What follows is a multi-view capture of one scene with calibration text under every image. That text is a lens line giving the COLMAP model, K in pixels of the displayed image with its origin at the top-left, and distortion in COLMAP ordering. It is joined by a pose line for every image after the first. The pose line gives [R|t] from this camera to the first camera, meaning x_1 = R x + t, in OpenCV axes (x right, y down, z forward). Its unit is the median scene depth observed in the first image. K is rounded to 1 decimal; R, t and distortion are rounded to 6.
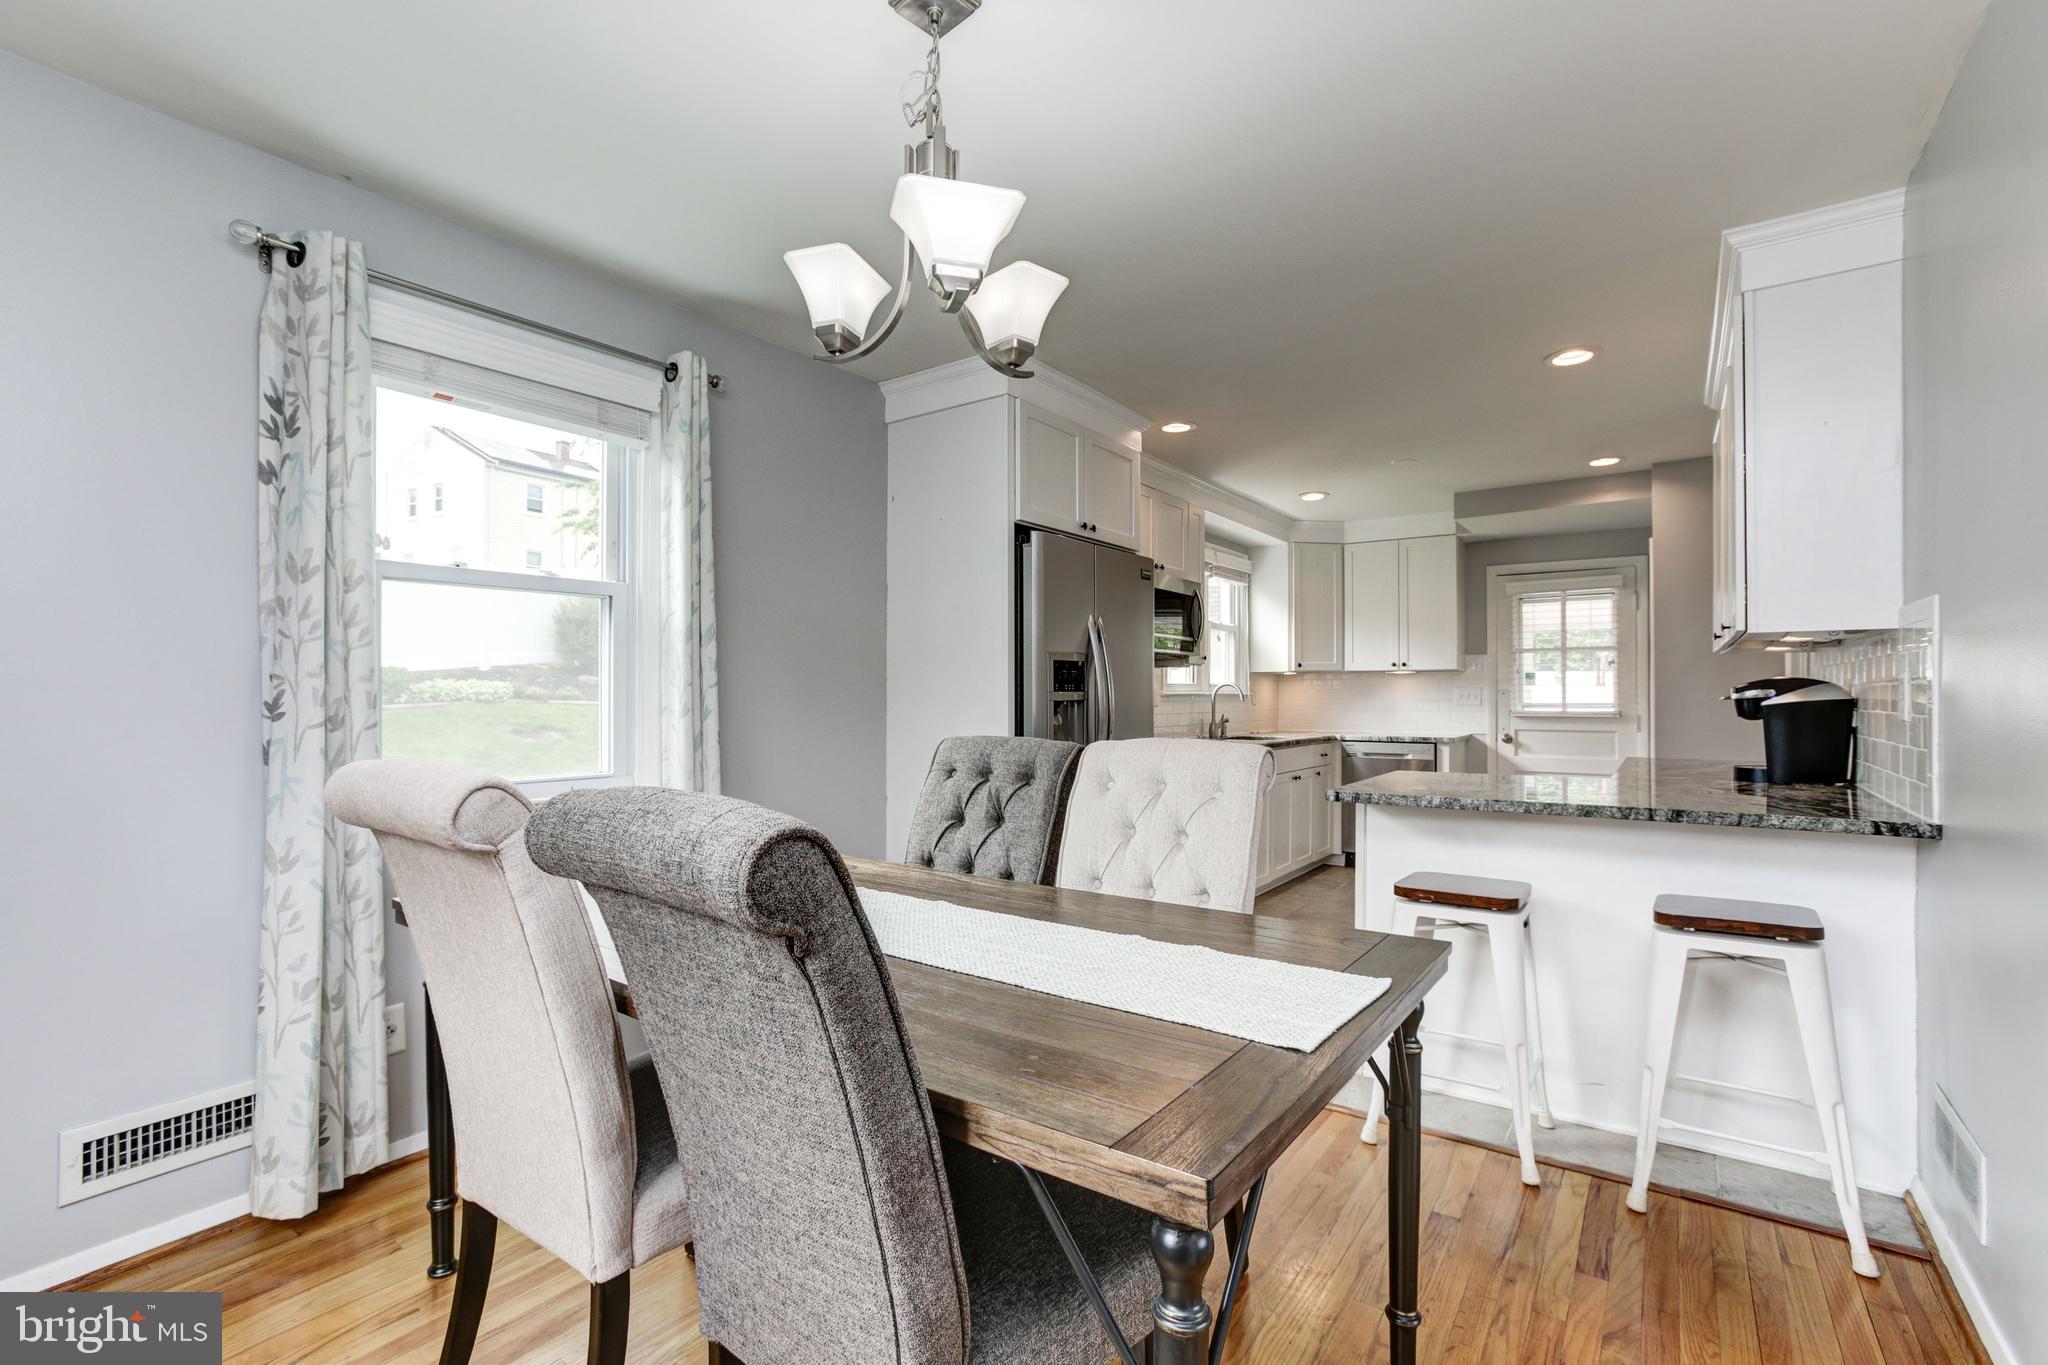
lens RADIAL K [[928.0, 0, 1035.8], [0, 928.0, 688.1], [0, 0, 1]] dist [-0.041216, 0.019609]
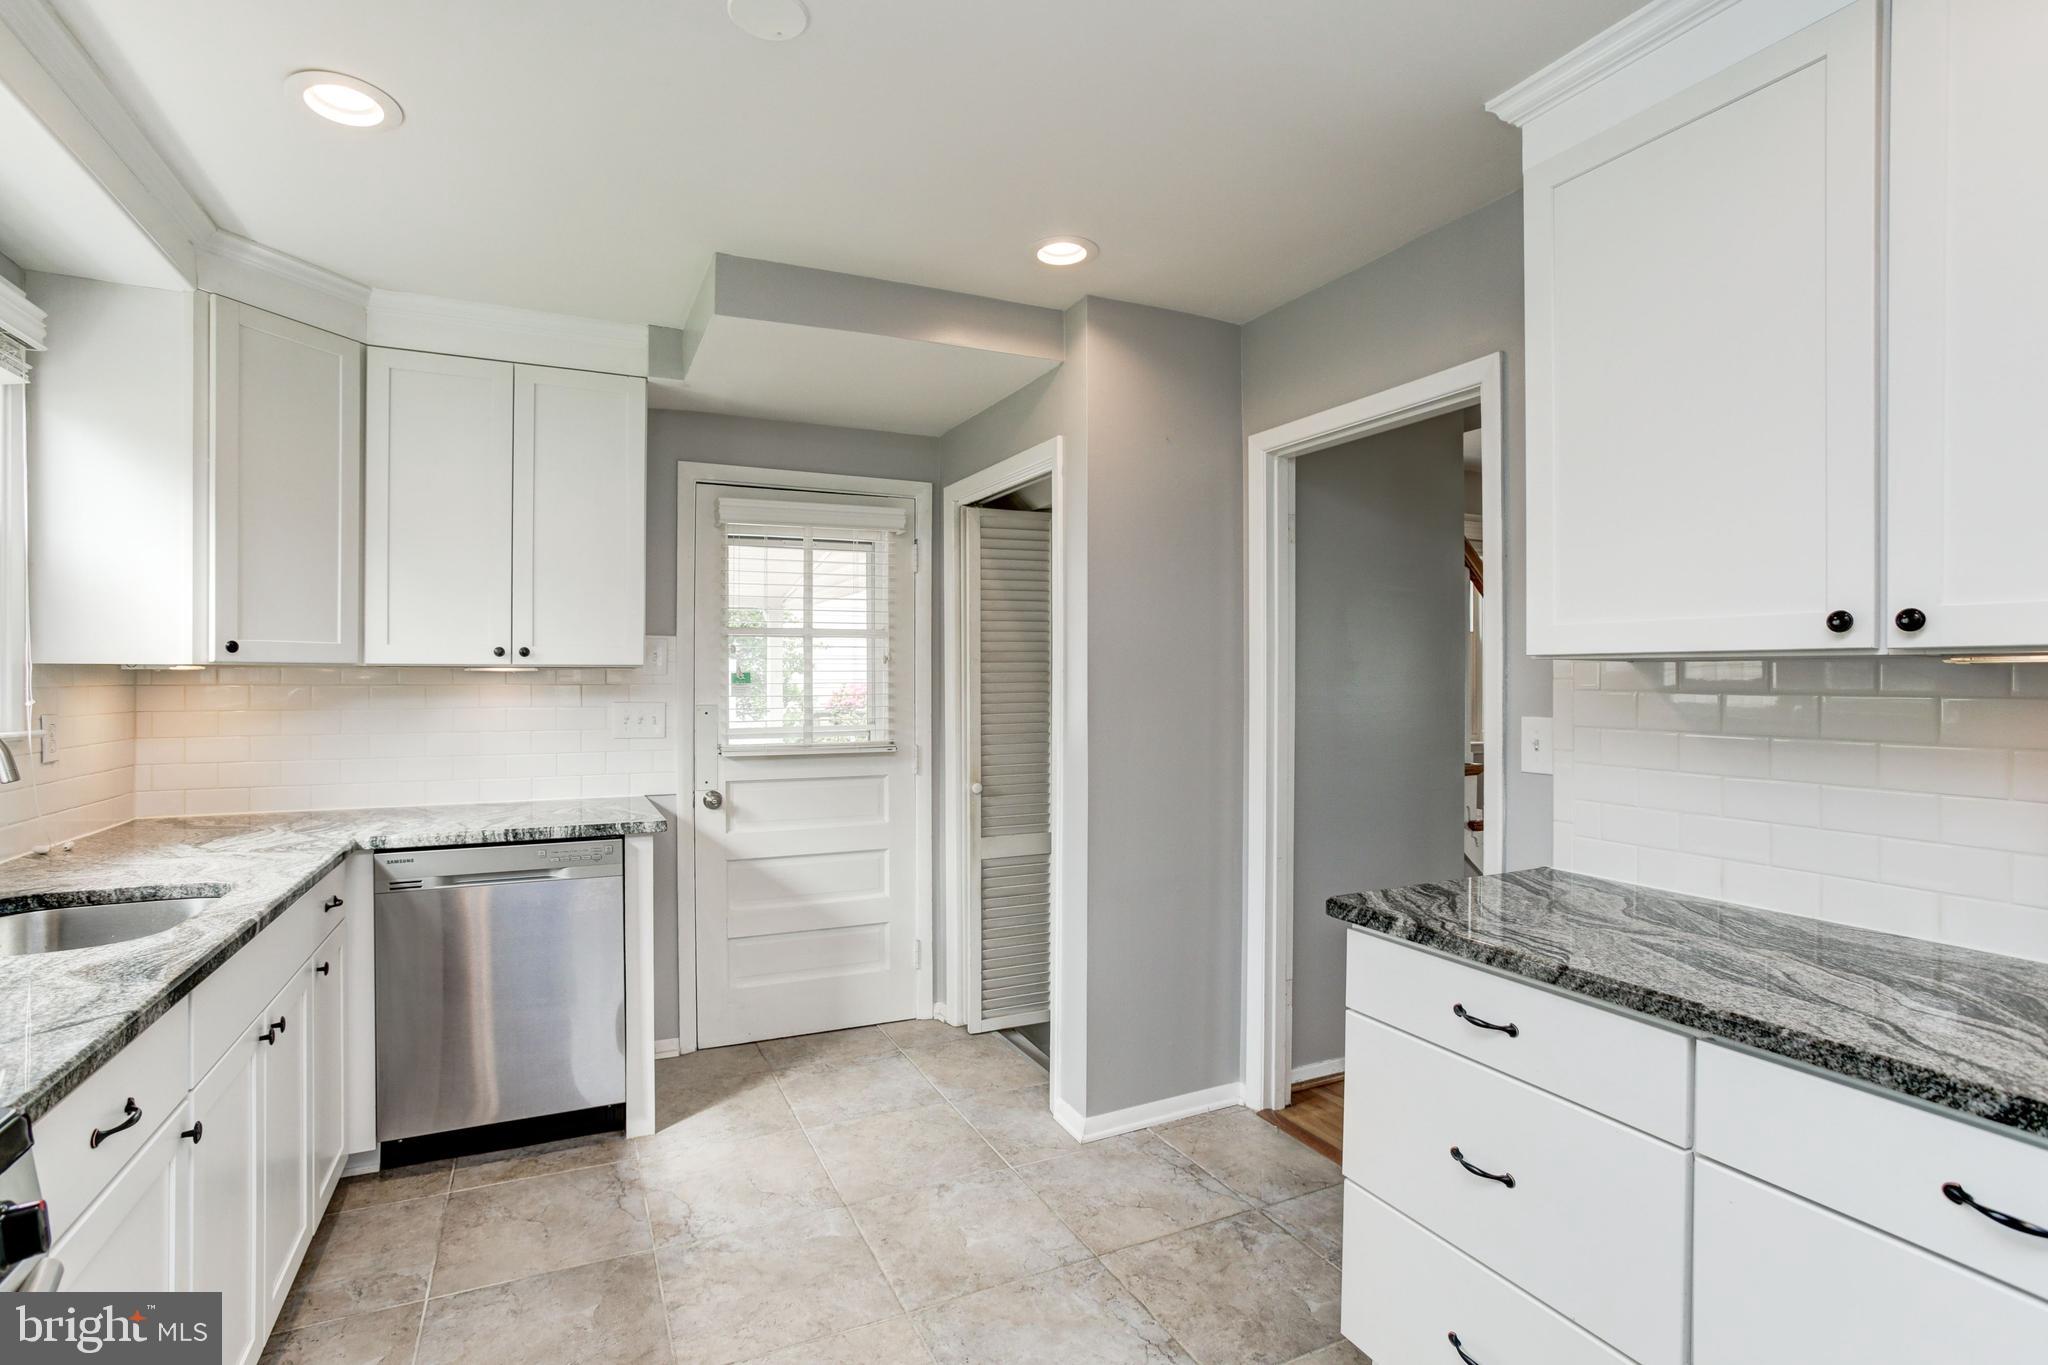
lens RADIAL K [[981.2, 0, 991.6], [0, 981.2, 679.9], [0, 0, 1]] dist [-0.015429, 0.006299]
pose [[0.500234, -0.002011, 0.865888, 0.113642], [-0.007433, 0.999950, 0.006617, -0.017626], [-0.865858, -0.009746, 0.500195, 0.590492]]
